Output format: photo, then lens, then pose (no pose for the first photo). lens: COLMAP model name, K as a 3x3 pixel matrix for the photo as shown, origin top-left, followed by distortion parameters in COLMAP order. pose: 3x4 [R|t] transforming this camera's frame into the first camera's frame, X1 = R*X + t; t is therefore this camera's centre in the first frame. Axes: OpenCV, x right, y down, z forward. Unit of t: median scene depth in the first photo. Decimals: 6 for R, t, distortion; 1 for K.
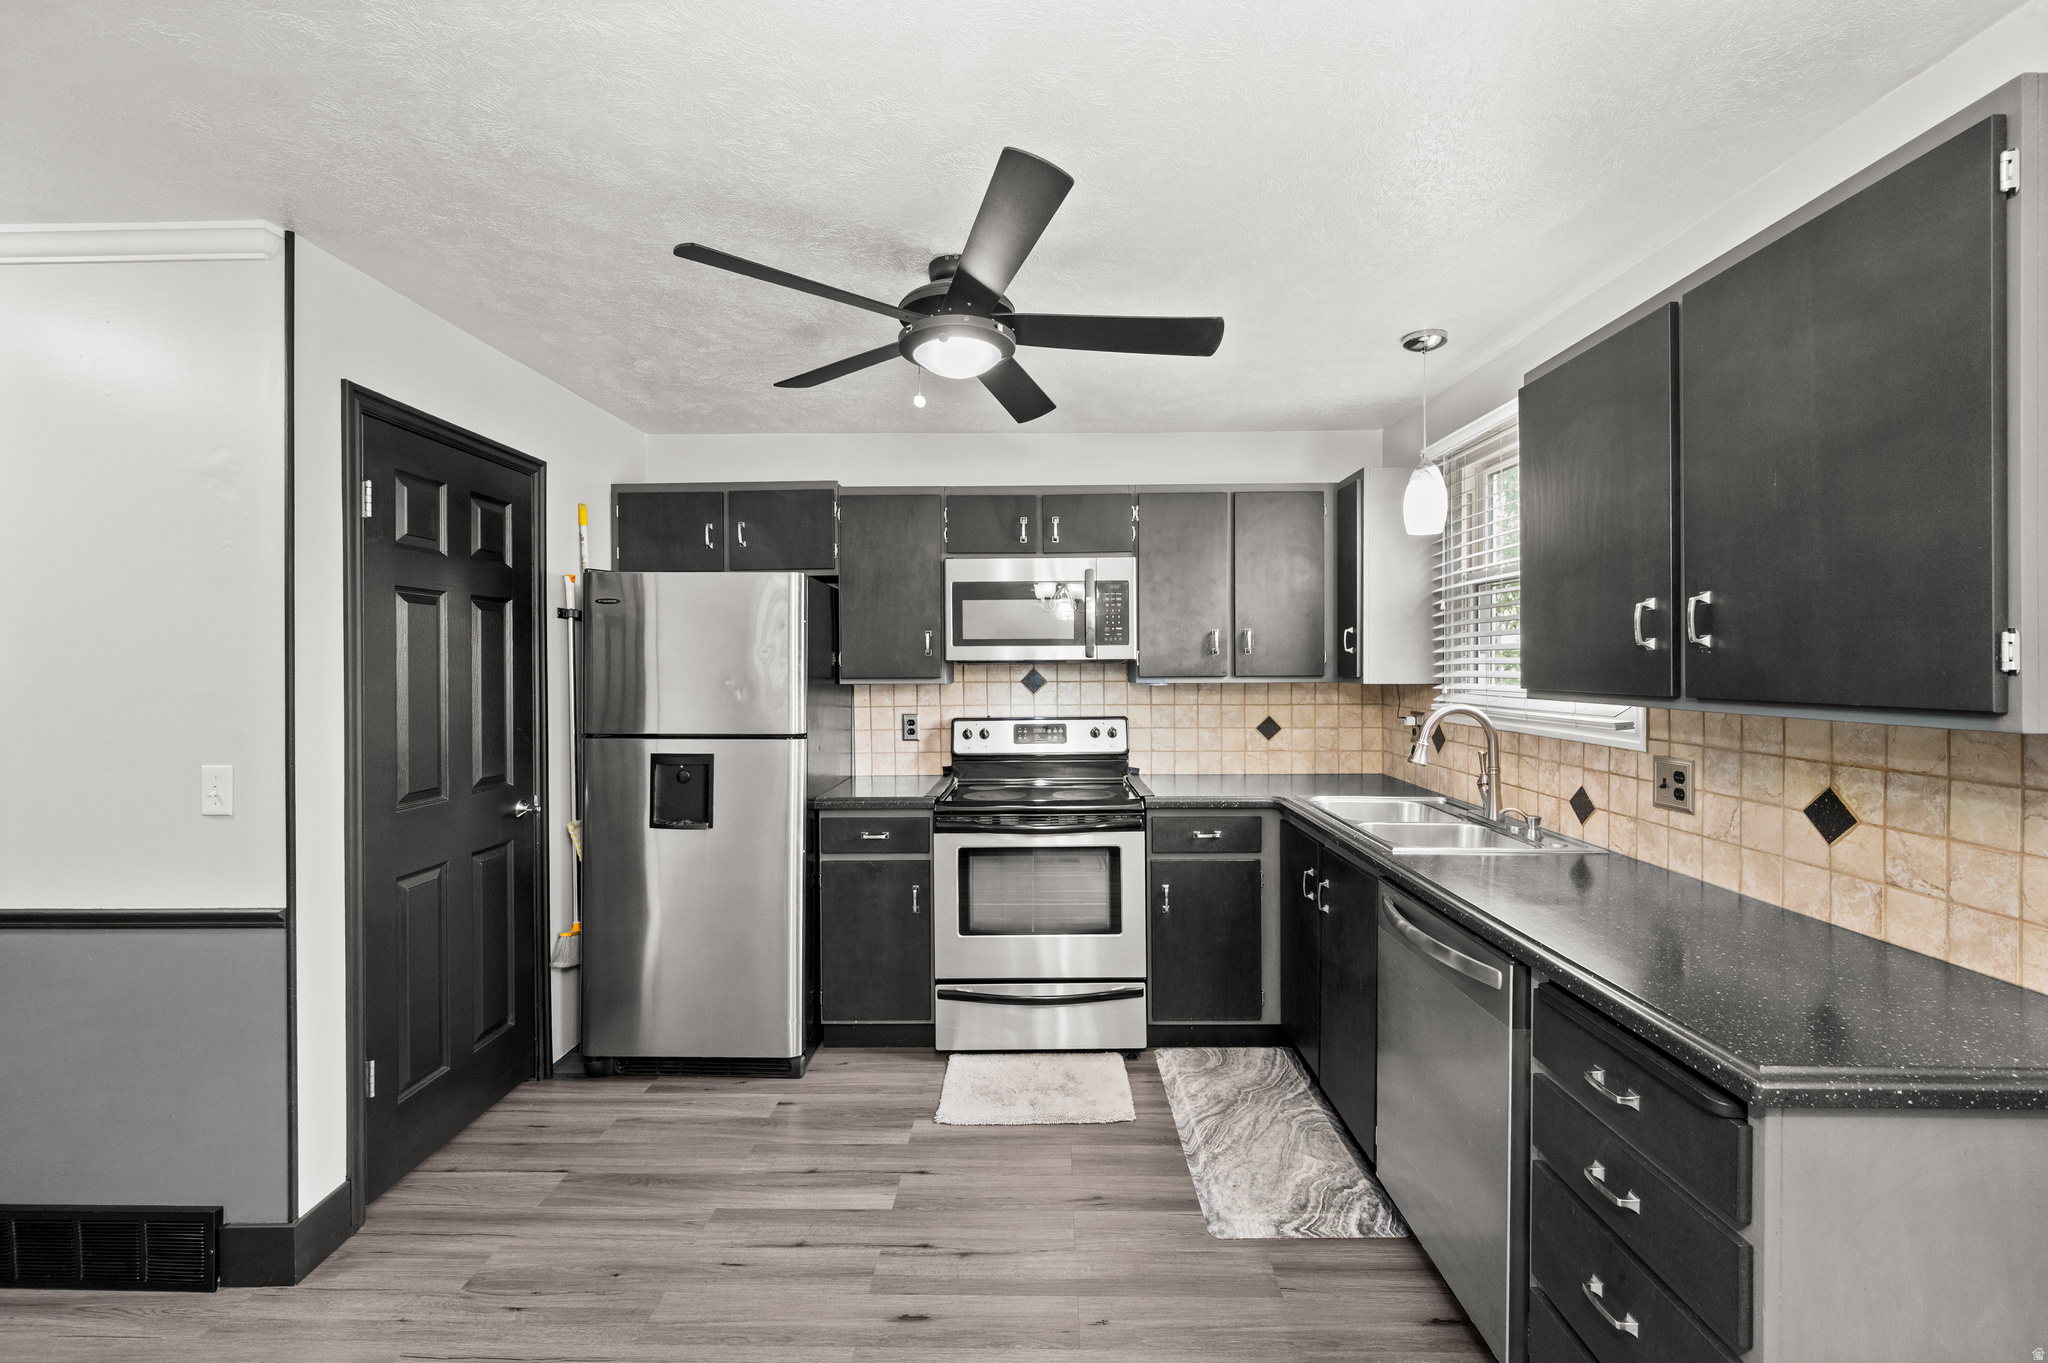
lens RADIAL K [[824.4, 0, 1025.9], [0, 824.4, 674.2], [0, 0, 1]] dist [-0.002006, 0.000880]
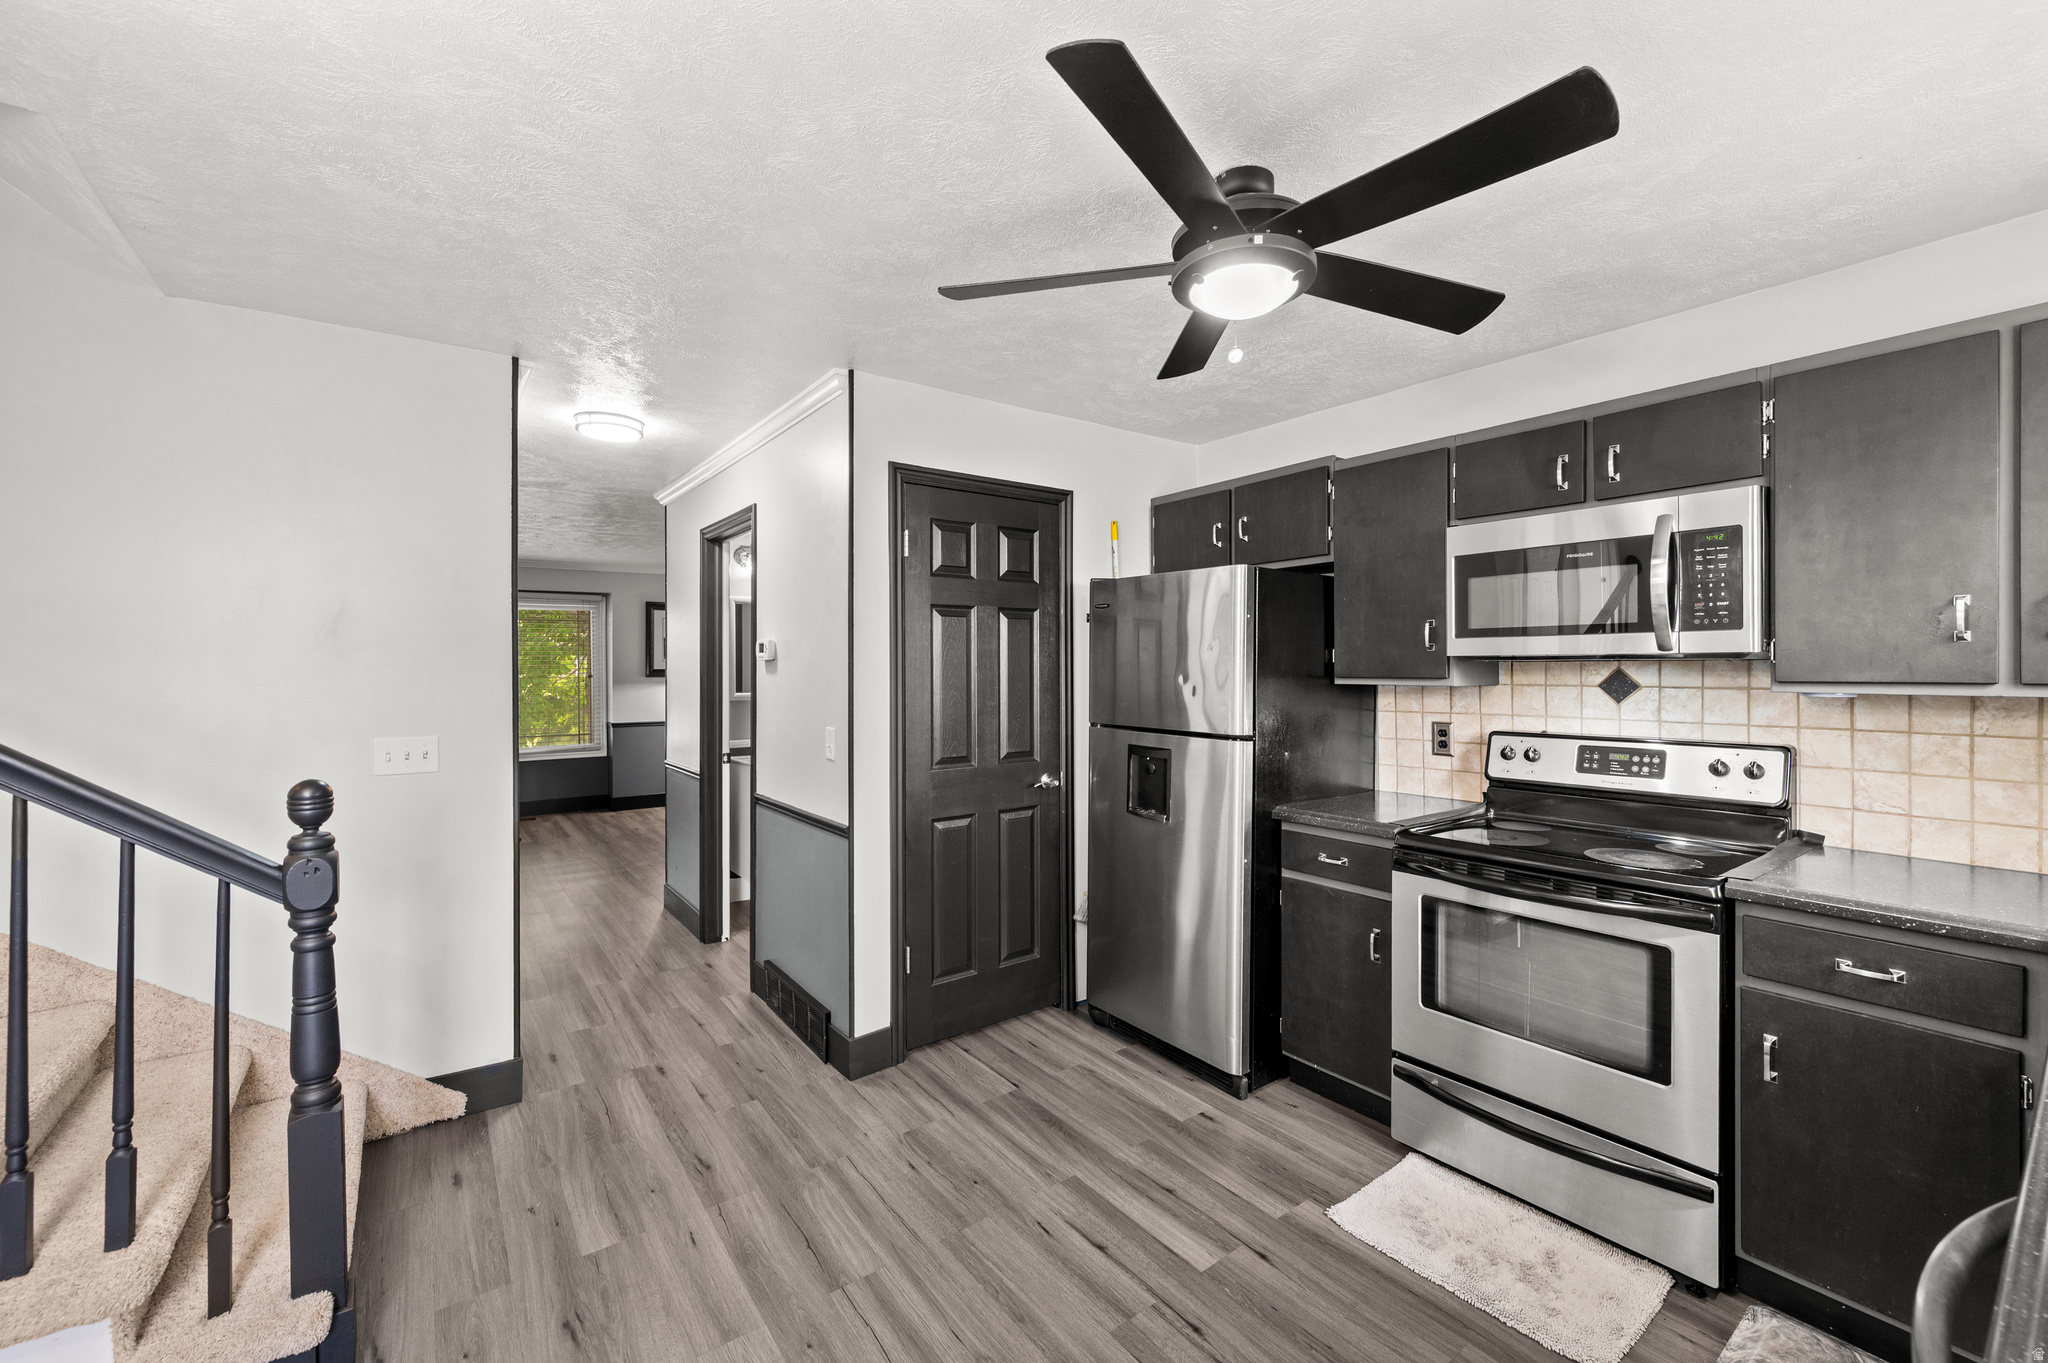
lens RADIAL K [[824.4, 0, 1039.2], [0, 824.4, 672.7], [0, 0, 1]] dist [-0.002006, 0.000880]
pose [[0.616548, 0.009171, -0.787264, 0.325183], [-0.008361, 0.999952, 0.005101, -0.002183], [0.787273, 0.003437, 0.616595, 0.236083]]
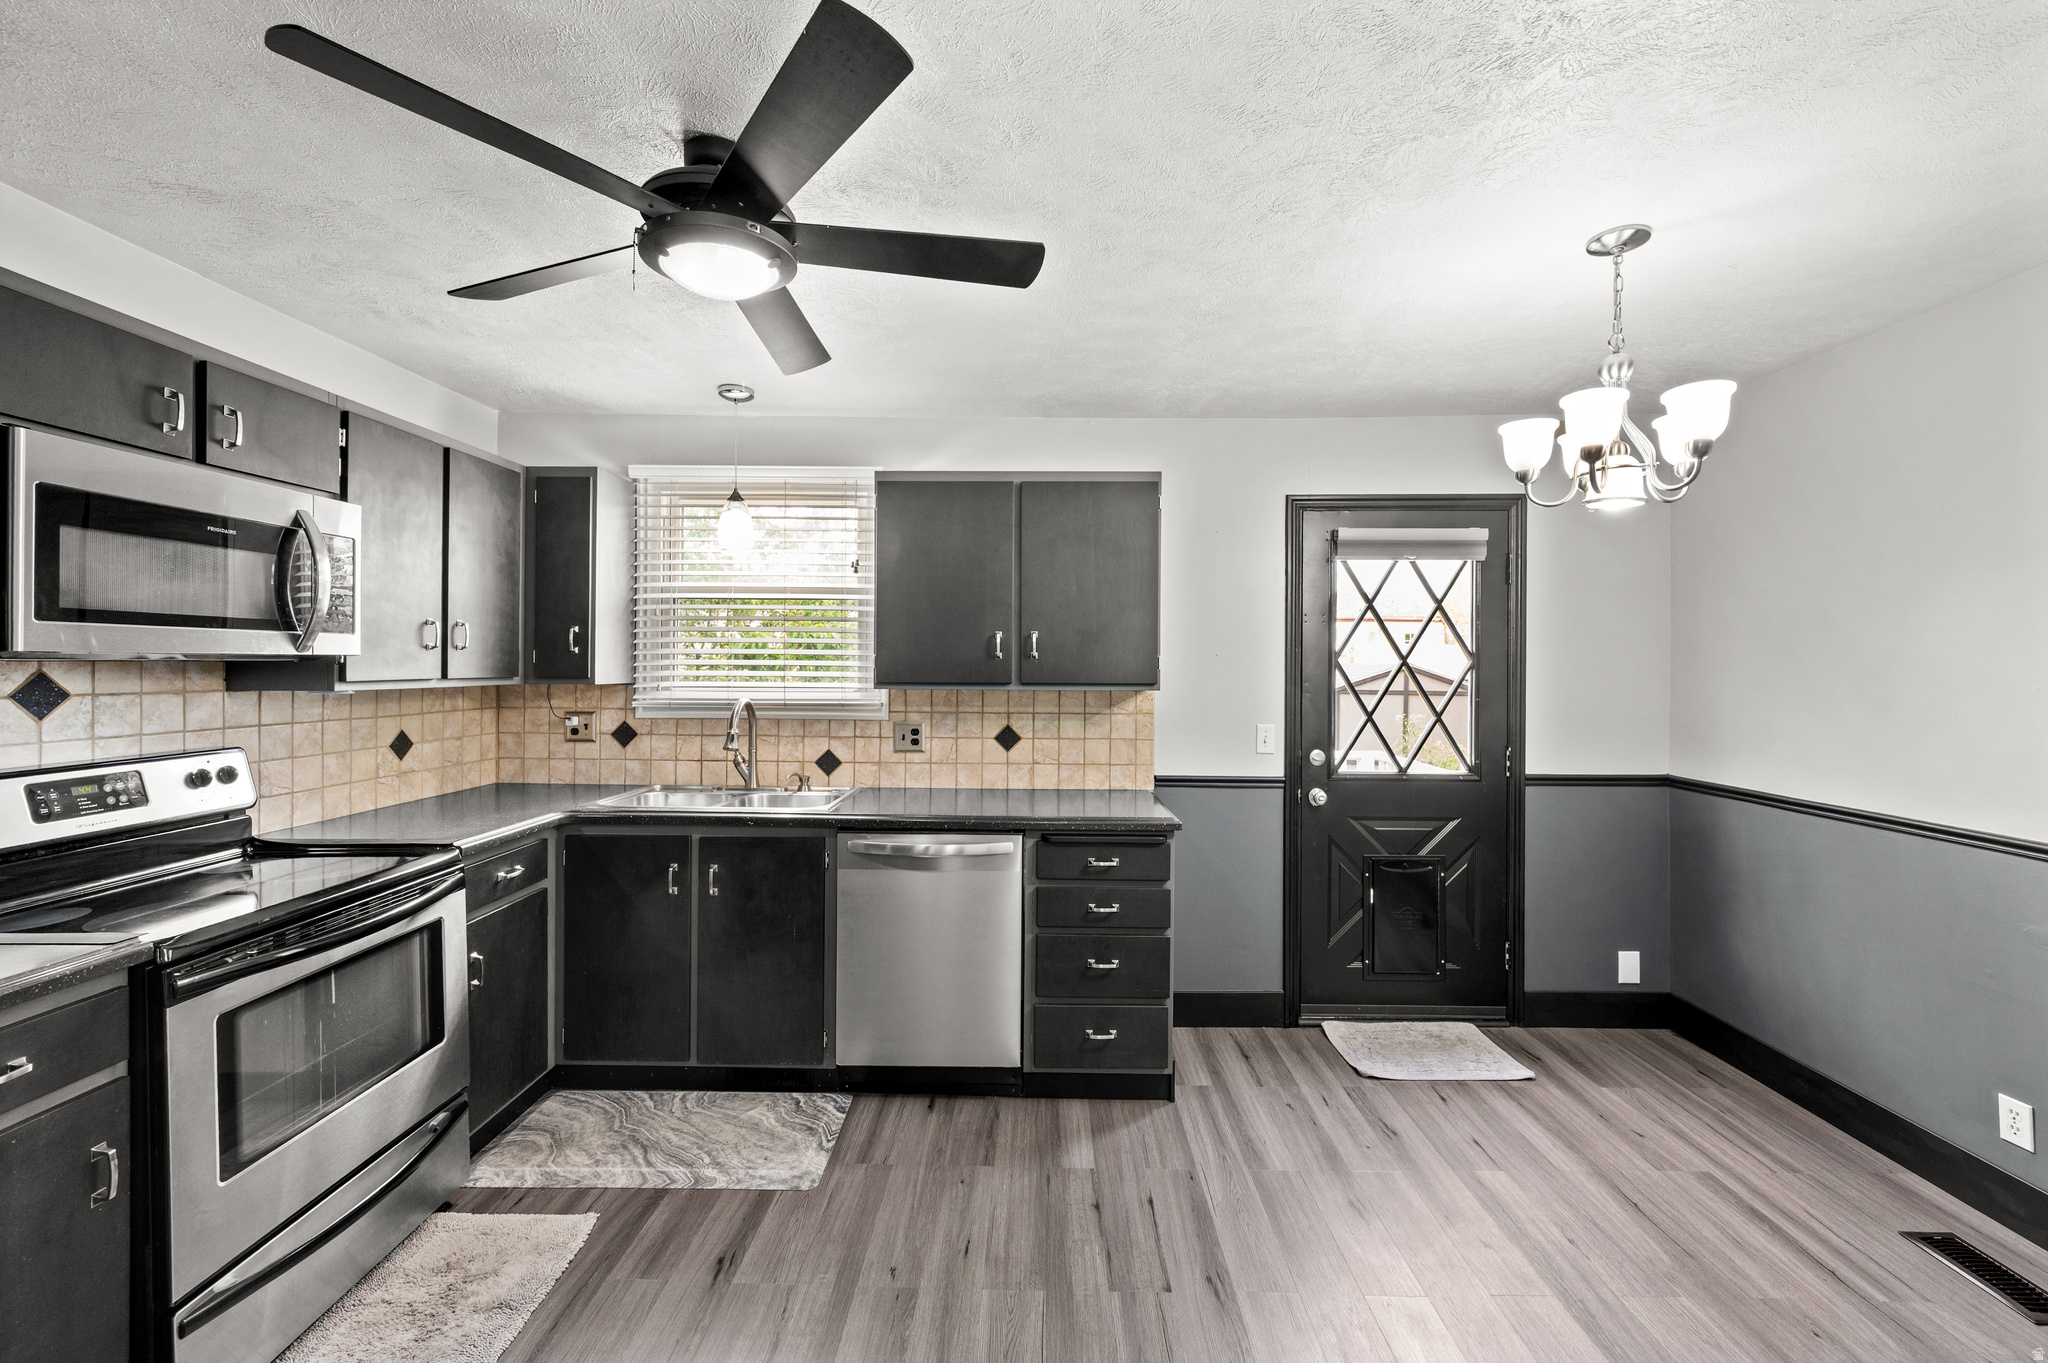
lens RADIAL K [[824.4, 0, 1029.0], [0, 824.4, 667.8], [0, 0, 1]] dist [-0.002006, 0.000880]
pose [[0.001756, 0.000461, 0.999998, -0.622106], [0.007295, 0.999973, -0.000473, -0.004248], [-0.999972, 0.007295, 0.001752, 0.508244]]
